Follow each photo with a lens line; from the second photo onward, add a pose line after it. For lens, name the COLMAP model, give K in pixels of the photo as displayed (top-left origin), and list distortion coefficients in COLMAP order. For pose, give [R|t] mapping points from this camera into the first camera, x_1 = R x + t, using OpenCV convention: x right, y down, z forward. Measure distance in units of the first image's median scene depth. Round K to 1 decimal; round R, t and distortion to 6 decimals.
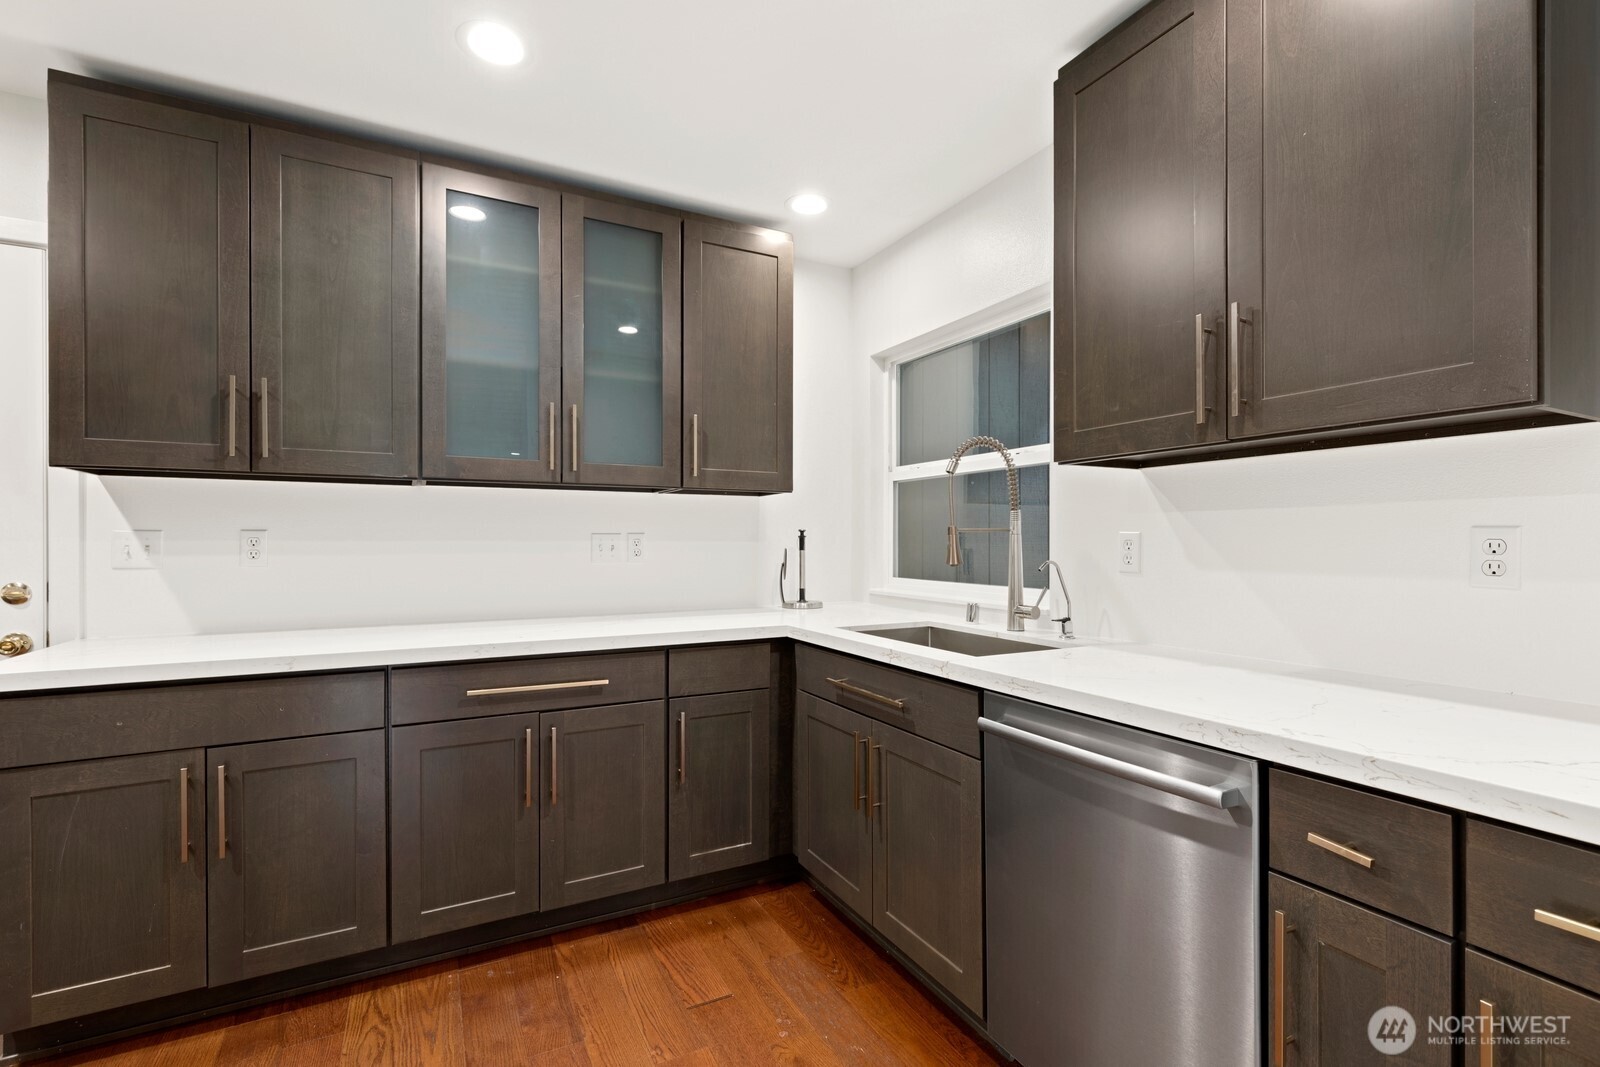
lens RADIAL K [[722.2, 0, 791.6], [0, 722.2, 538.8], [0, 0, 1]] dist [0.018281, -0.010500]
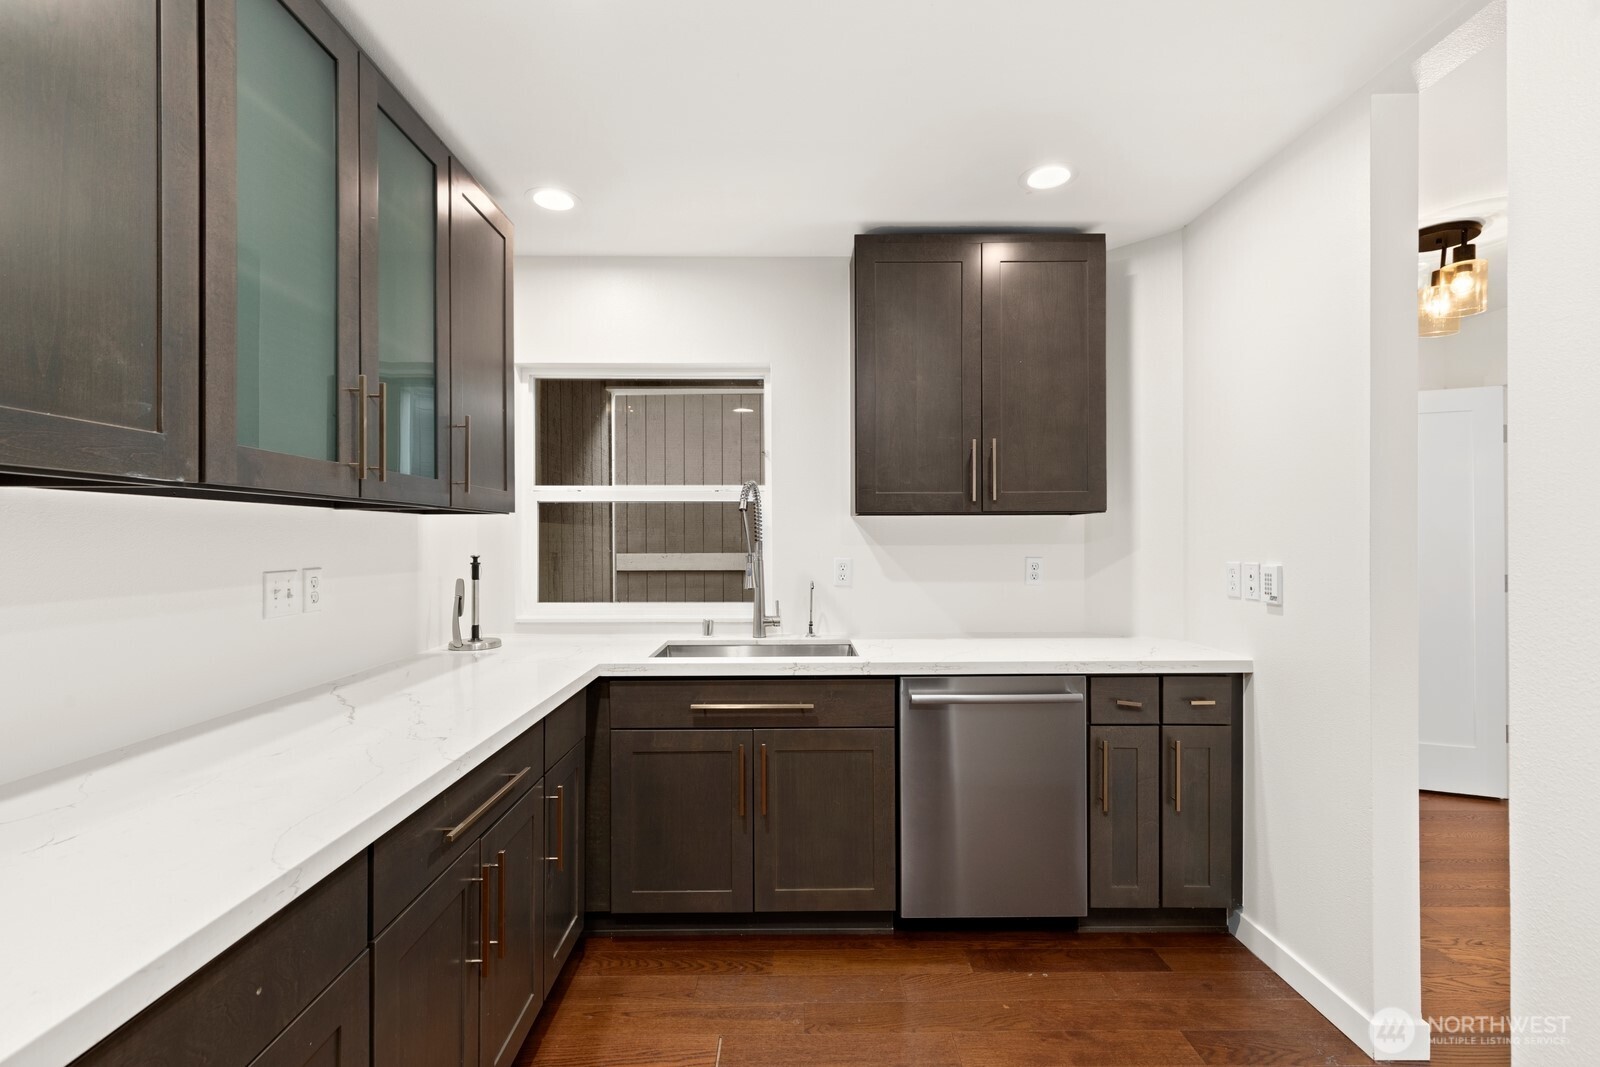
lens RADIAL K [[722.2, 0, 791.6], [0, 722.2, 538.8], [0, 0, 1]] dist [0.018281, -0.010500]
pose [[0.454592, -0.002172, 0.890697, -0.806604], [0.000180, 0.999997, 0.002346, -0.047956], [-0.890700, -0.000906, 0.454591, 0.402281]]
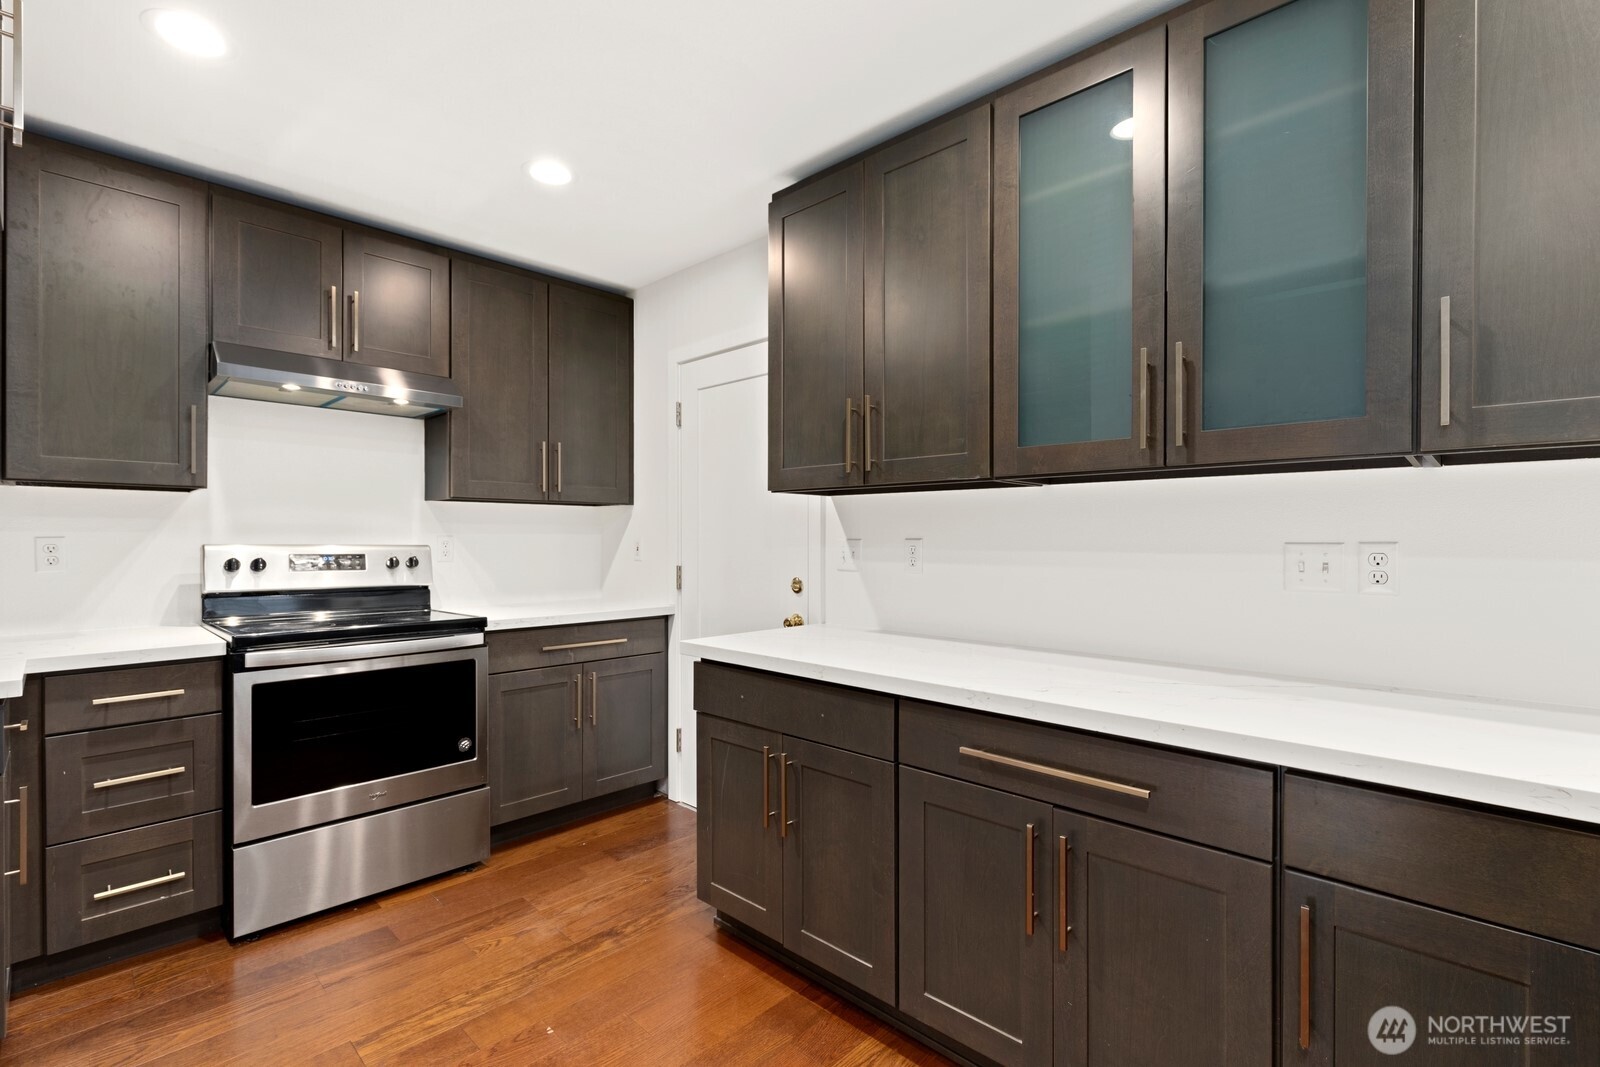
lens RADIAL K [[720.3, 0, 802.3], [0, 720.3, 539.5], [0, 0, 1]] dist [0.006142, -0.000135]
pose [[0.328562, 0.003252, -0.944477, 0.213913], [0.000179, 0.999994, 0.003505, -0.015553], [0.944482, -0.001321, 0.328559, 0.531962]]
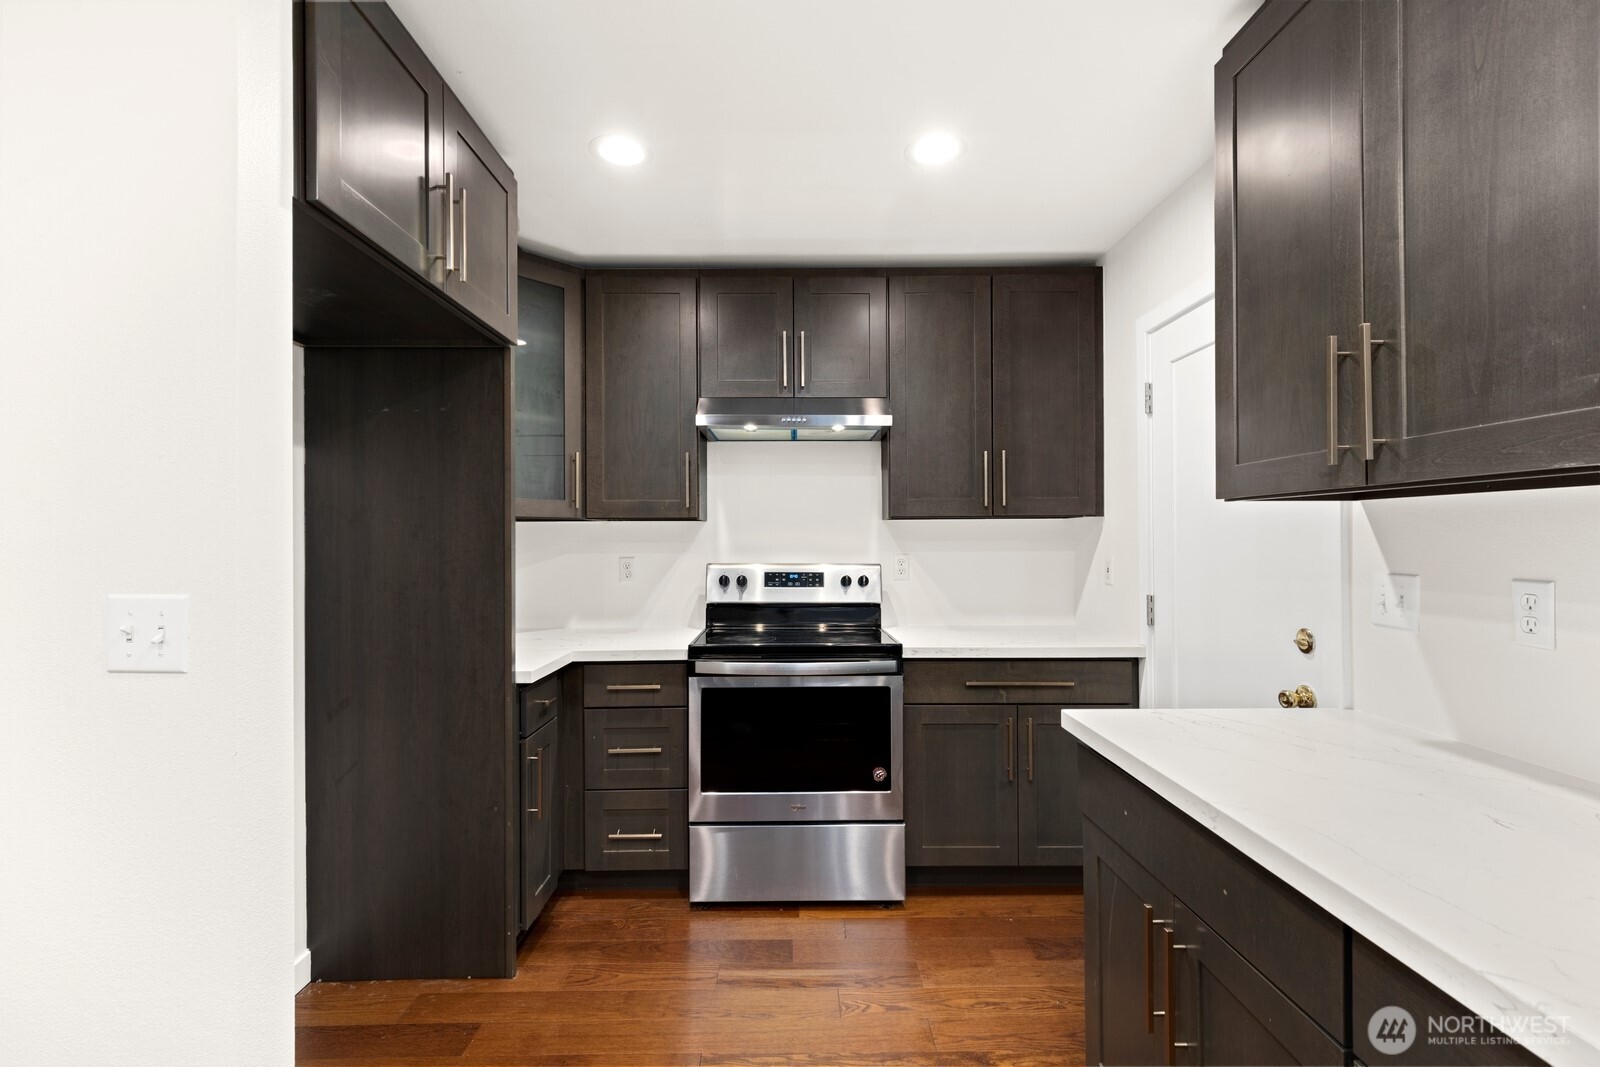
lens RADIAL K [[717.1, 0, 802.1], [0, 717.1, 537.3], [0, 0, 1]] dist [0.012327, -0.000143]
pose [[-0.442312, 0.000552, -0.896861, -0.009277], [0.007192, 0.999970, -0.002932, -0.049424], [0.896832, -0.007747, -0.442303, 0.796558]]
